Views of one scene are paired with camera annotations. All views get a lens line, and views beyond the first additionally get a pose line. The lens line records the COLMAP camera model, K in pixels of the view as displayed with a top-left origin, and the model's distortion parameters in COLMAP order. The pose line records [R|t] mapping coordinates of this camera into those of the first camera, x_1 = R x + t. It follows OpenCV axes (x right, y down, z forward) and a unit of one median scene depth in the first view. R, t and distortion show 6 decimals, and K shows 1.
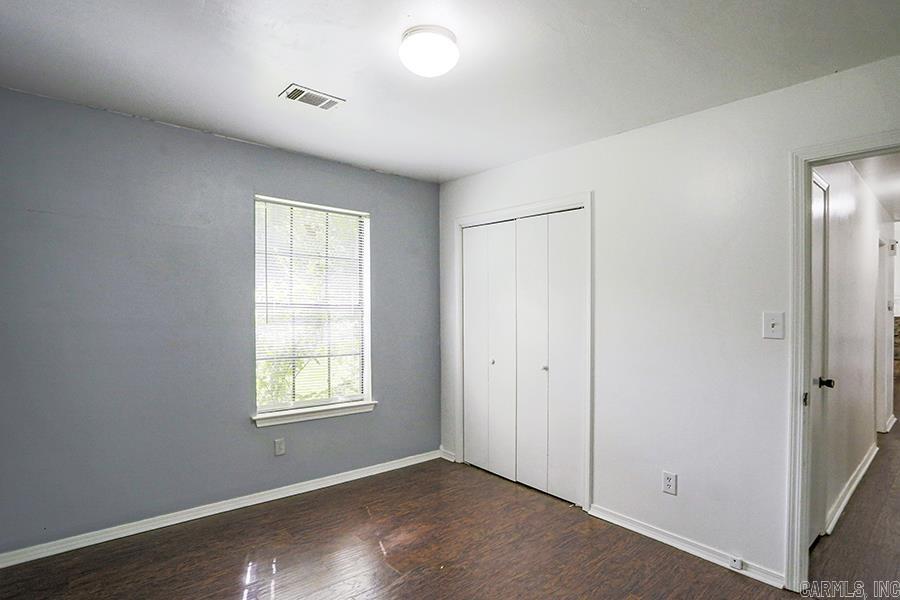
lens RADIAL K [[464.1, 0, 448.0], [0, 464.1, 305.6], [0, 0, 1]] dist [-0.015439, 0.003509]
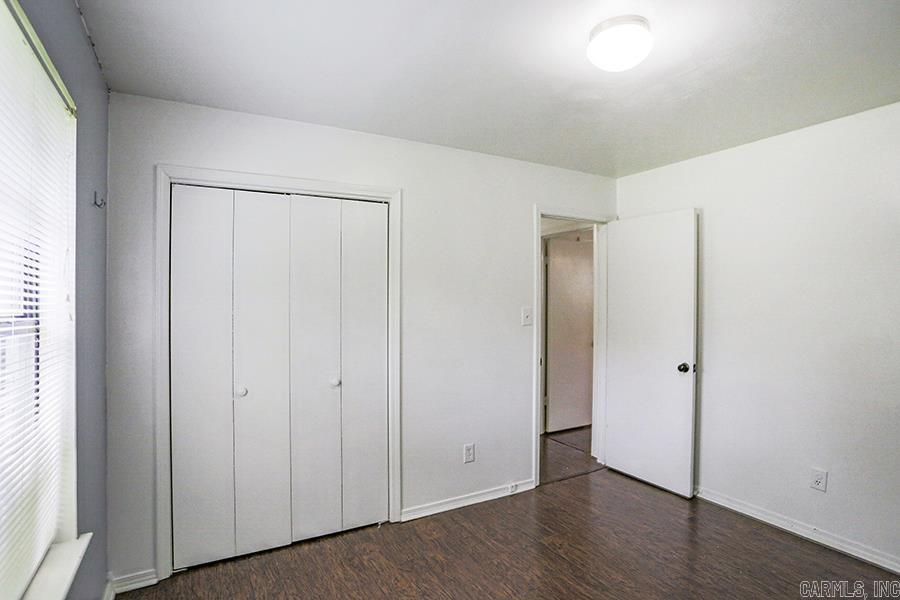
lens RADIAL K [[464.1, 0, 448.0], [0, 464.1, 292.9], [0, 0, 1]] dist [-0.015439, 0.003509]
pose [[0.213705, -0.004794, 0.976887, -0.649979], [0.007335, 0.999968, 0.003303, -0.033615], [-0.976871, 0.006460, 0.213733, 0.731491]]
